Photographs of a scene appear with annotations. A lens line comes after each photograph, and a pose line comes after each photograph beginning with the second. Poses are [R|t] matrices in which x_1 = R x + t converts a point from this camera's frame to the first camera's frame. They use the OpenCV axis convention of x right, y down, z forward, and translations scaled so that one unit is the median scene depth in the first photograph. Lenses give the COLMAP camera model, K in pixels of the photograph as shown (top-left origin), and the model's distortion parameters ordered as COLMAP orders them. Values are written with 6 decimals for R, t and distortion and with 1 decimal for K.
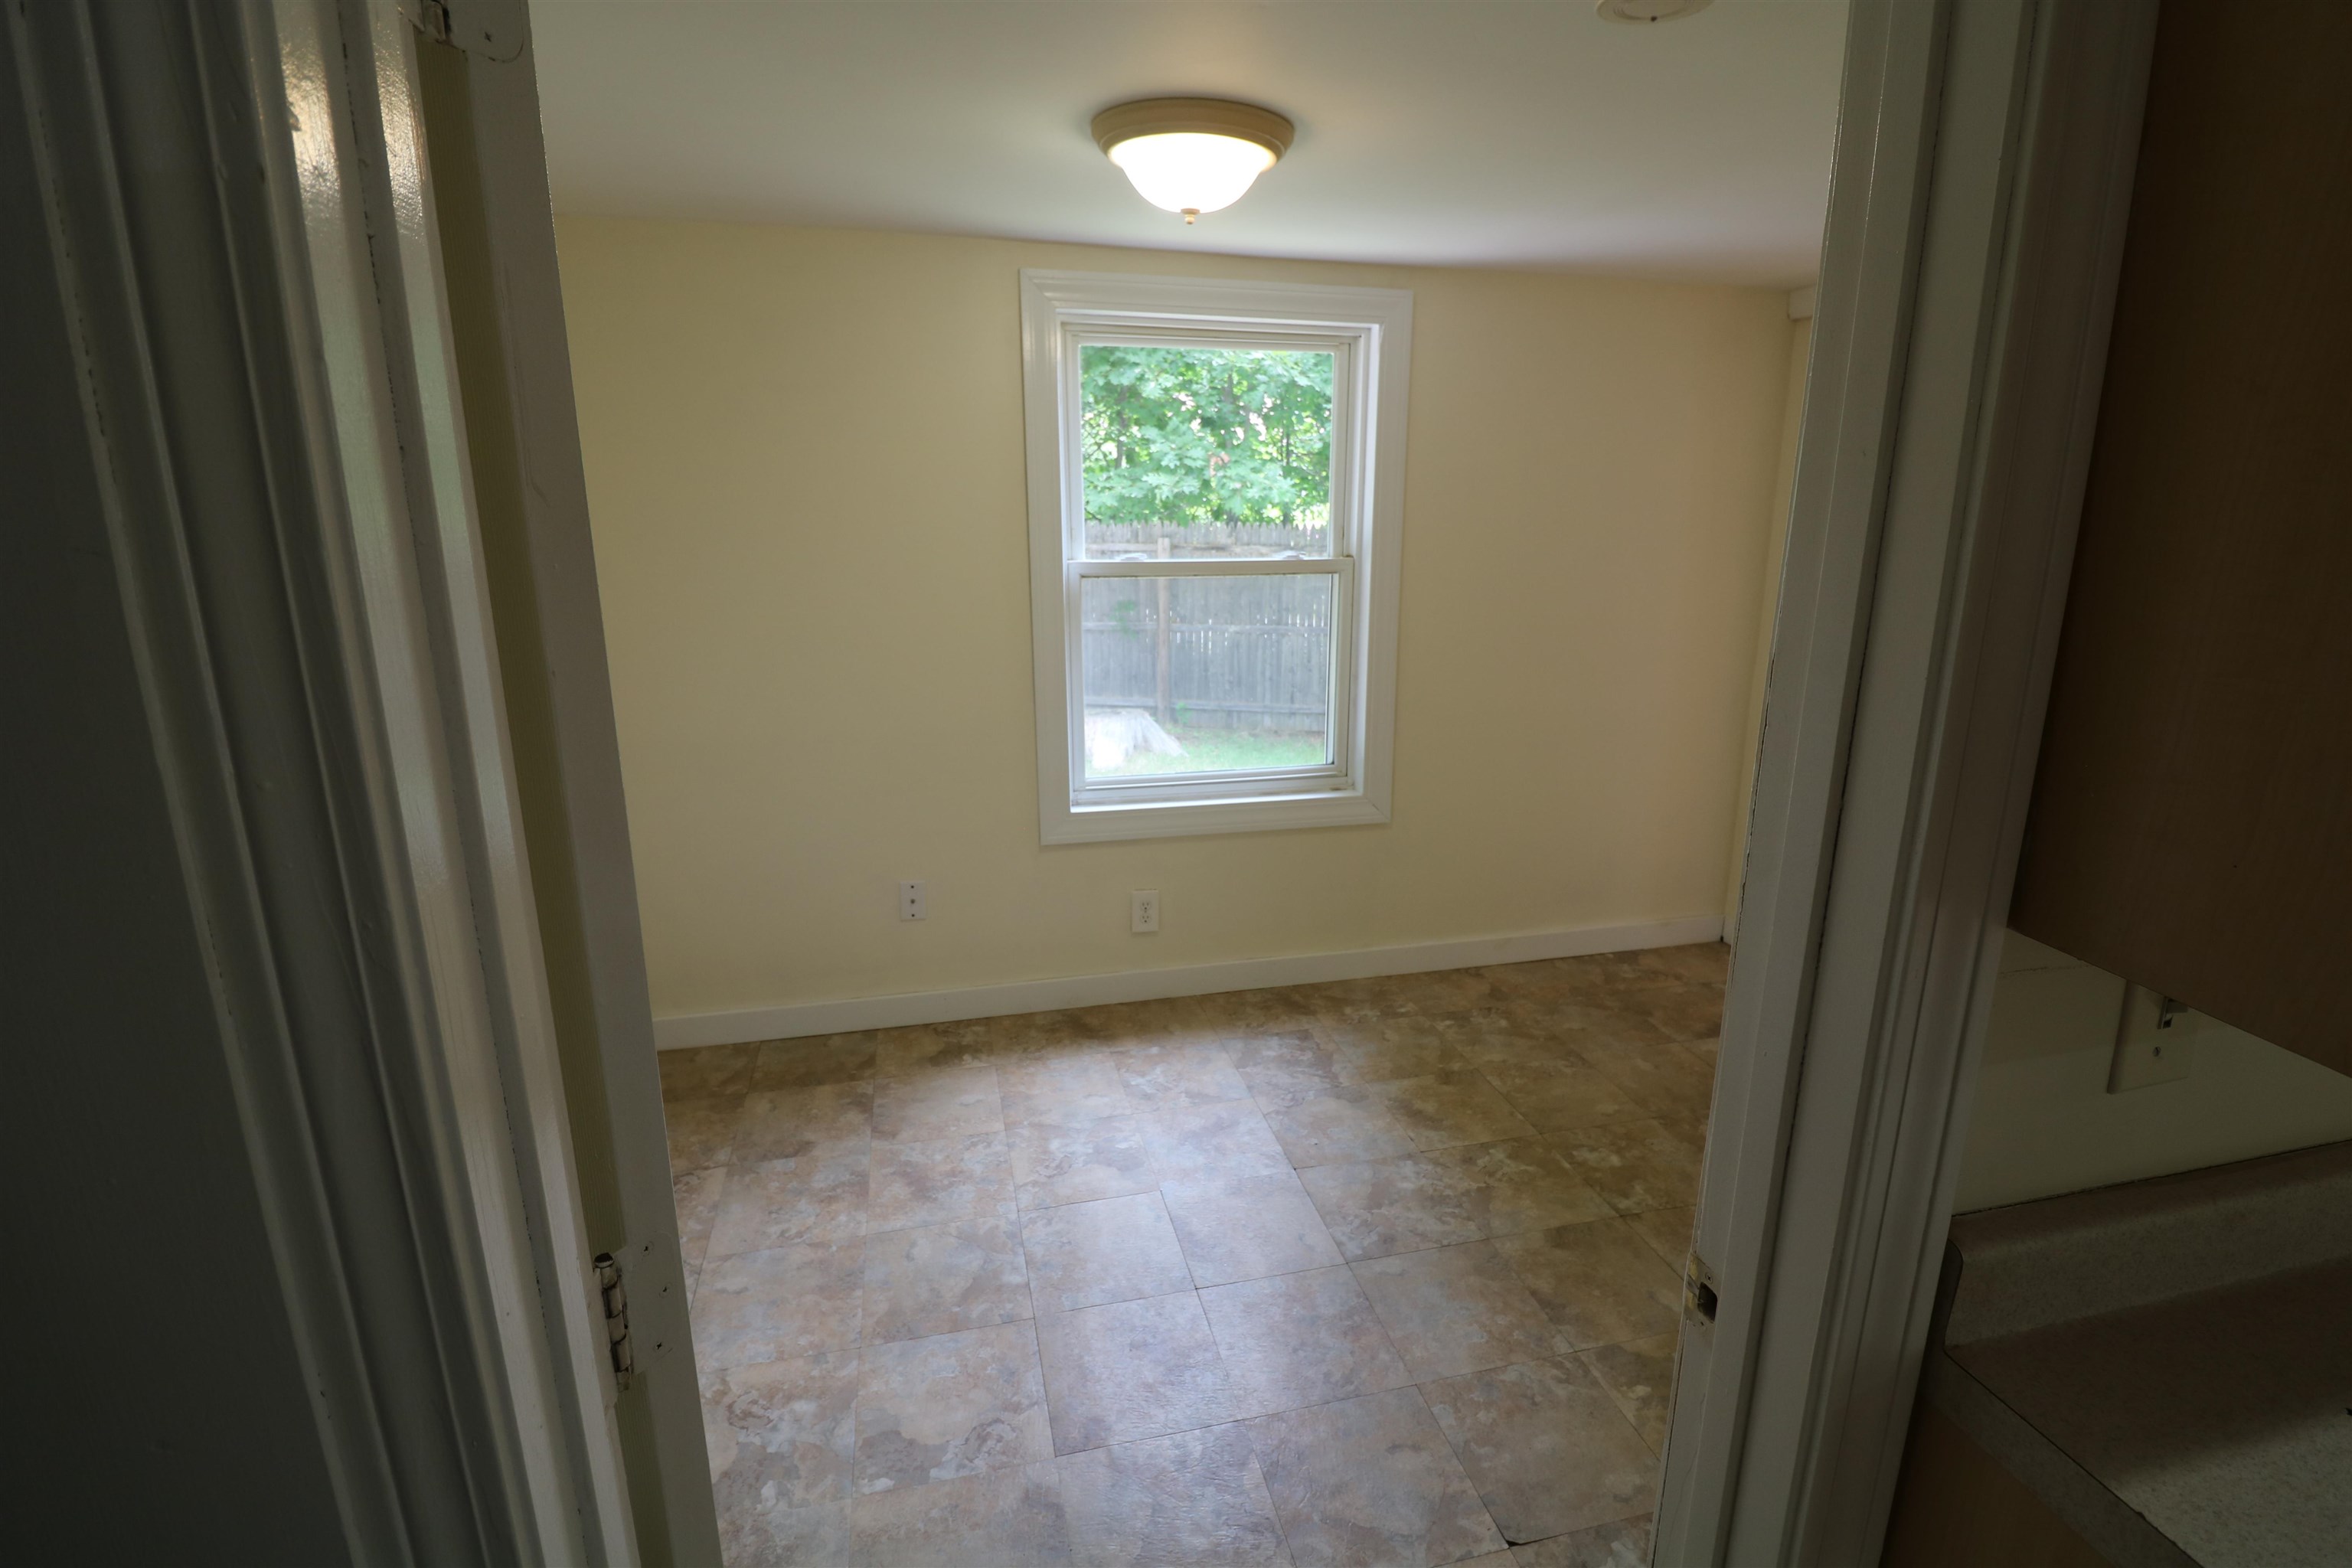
lens RADIAL K [[1087.1, 0, 1176.4], [0, 1087.1, 759.6], [0, 0, 1]] dist [0.002078, -0.015334]
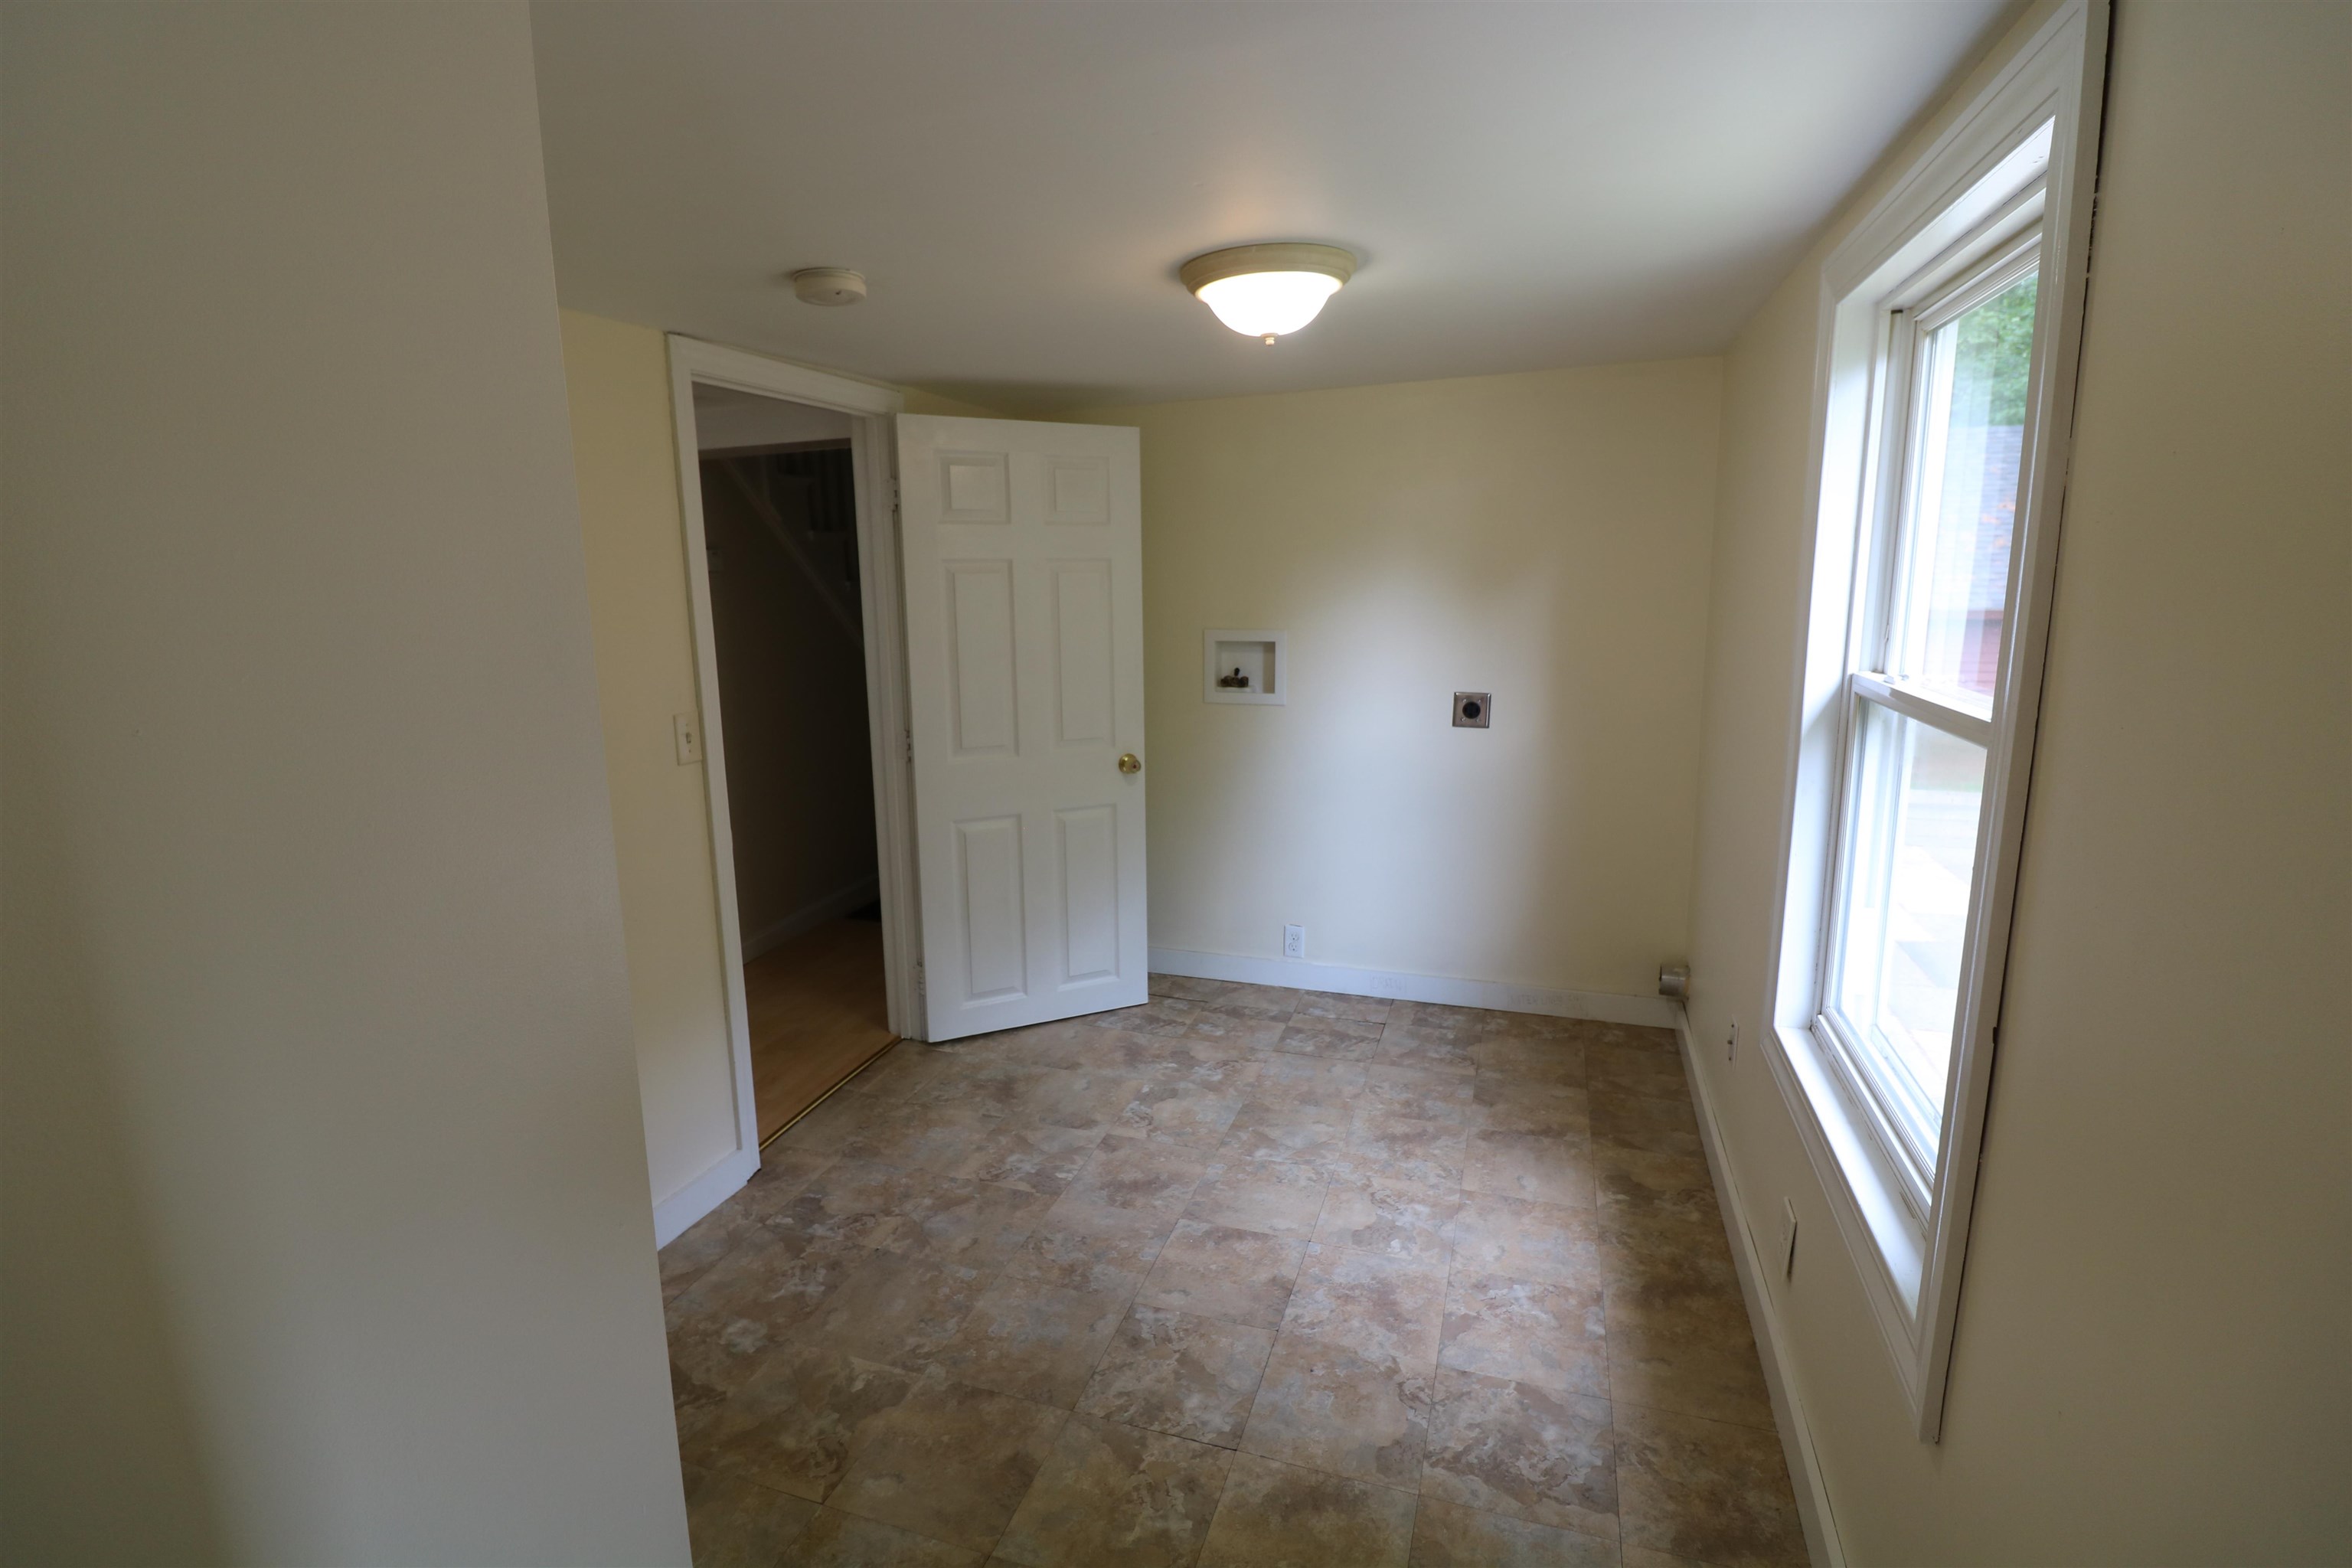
lens RADIAL K [[1087.1, 0, 1176.4], [0, 1087.1, 759.6], [0, 0, 1]] dist [0.002078, -0.015334]
pose [[-0.535943, 0.149495, -0.830913, 0.865826], [-0.185715, 0.939214, 0.288767, -0.315193], [0.823574, 0.309076, -0.475602, 1.282245]]
